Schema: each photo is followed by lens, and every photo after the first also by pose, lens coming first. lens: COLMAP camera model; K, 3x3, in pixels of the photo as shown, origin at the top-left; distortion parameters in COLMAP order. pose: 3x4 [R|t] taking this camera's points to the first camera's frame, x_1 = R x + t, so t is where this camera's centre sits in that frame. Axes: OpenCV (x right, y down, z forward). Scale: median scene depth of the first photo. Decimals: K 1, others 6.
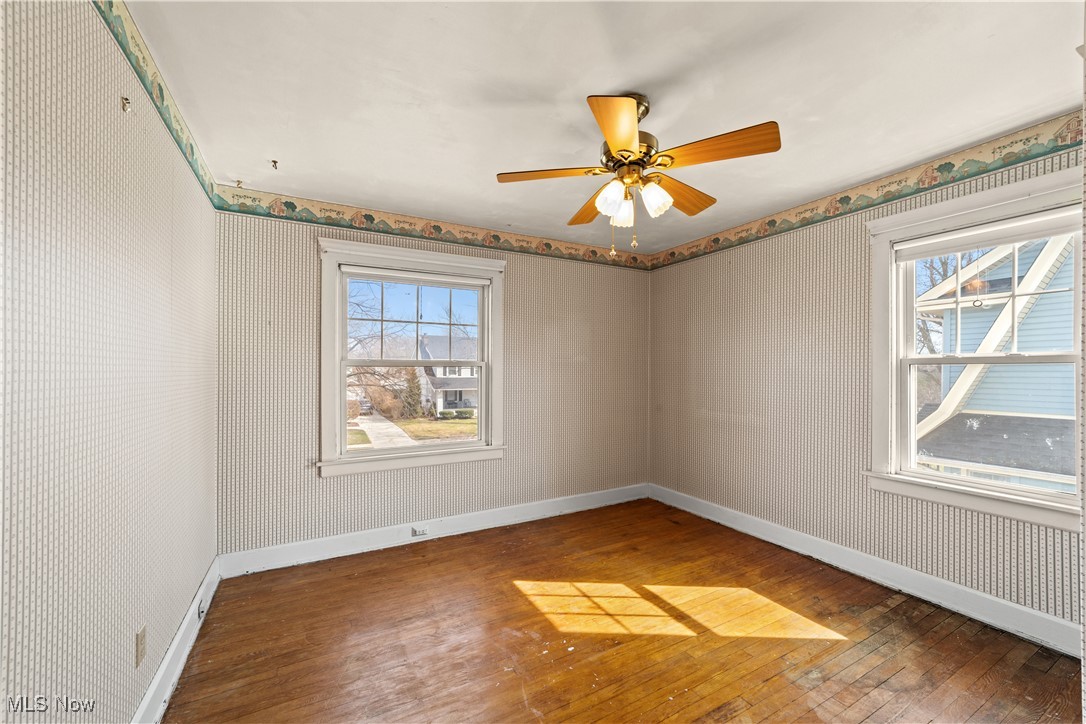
lens RADIAL K [[418.6, 0, 544.7], [0, 418.6, 367.6], [0, 0, 1]] dist [-0.005456, 0.005009]
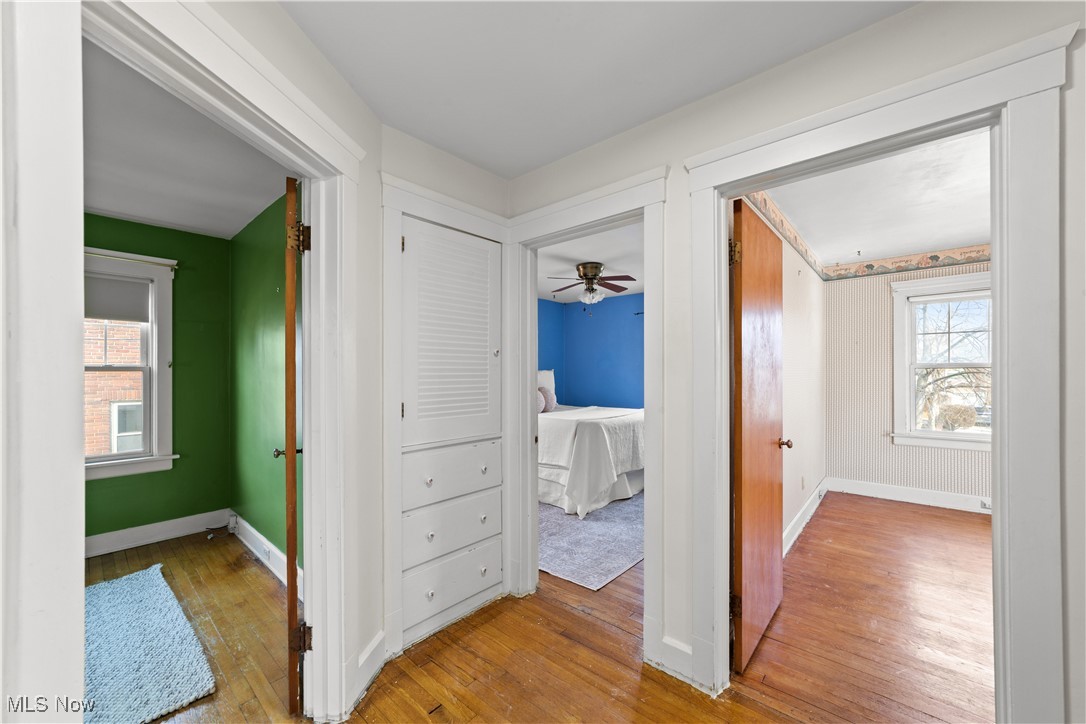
lens RADIAL K [[418.6, 0, 532.7], [0, 418.6, 373.2], [0, 0, 1]] dist [-0.005456, 0.005009]
pose [[0.320202, 0.001943, -0.947347, 0.472528], [0.010082, 0.999934, 0.005458, -0.009265], [0.947296, -0.011299, 0.320161, -0.704040]]
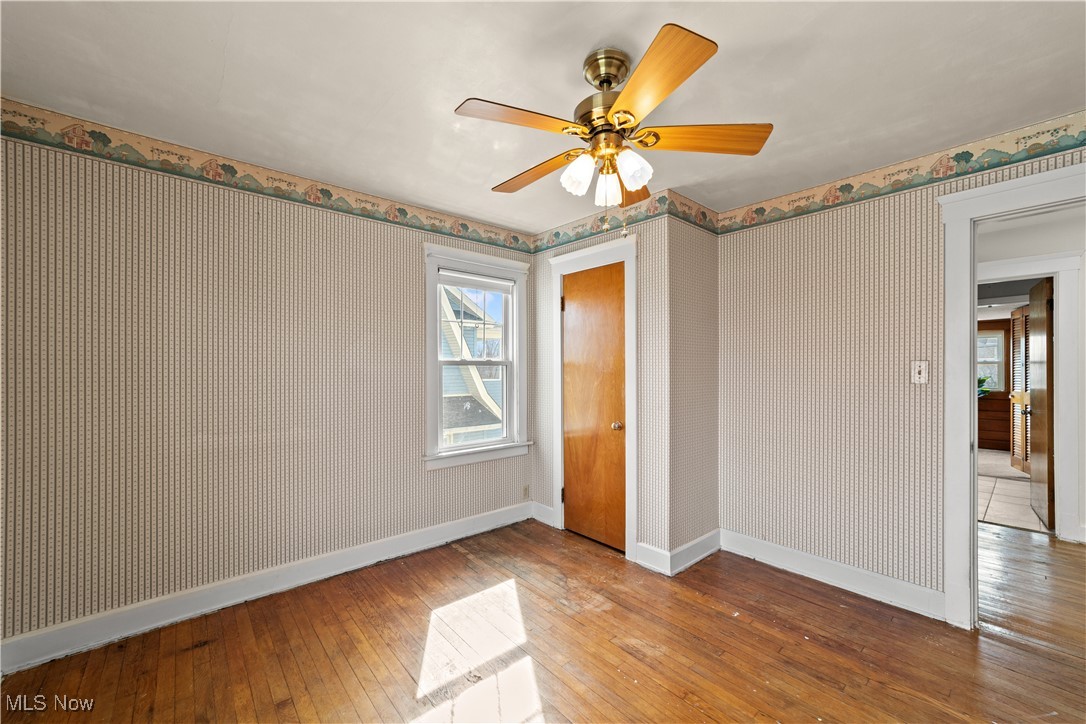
lens RADIAL K [[418.6, 0, 548.6], [0, 418.6, 365.9], [0, 0, 1]] dist [-0.005456, 0.005009]
pose [[-0.187409, 0.001322, 0.982281, -0.422353], [-0.008024, 0.999964, -0.002877, -0.004383], [-0.982249, -0.008421, -0.187391, 0.854210]]
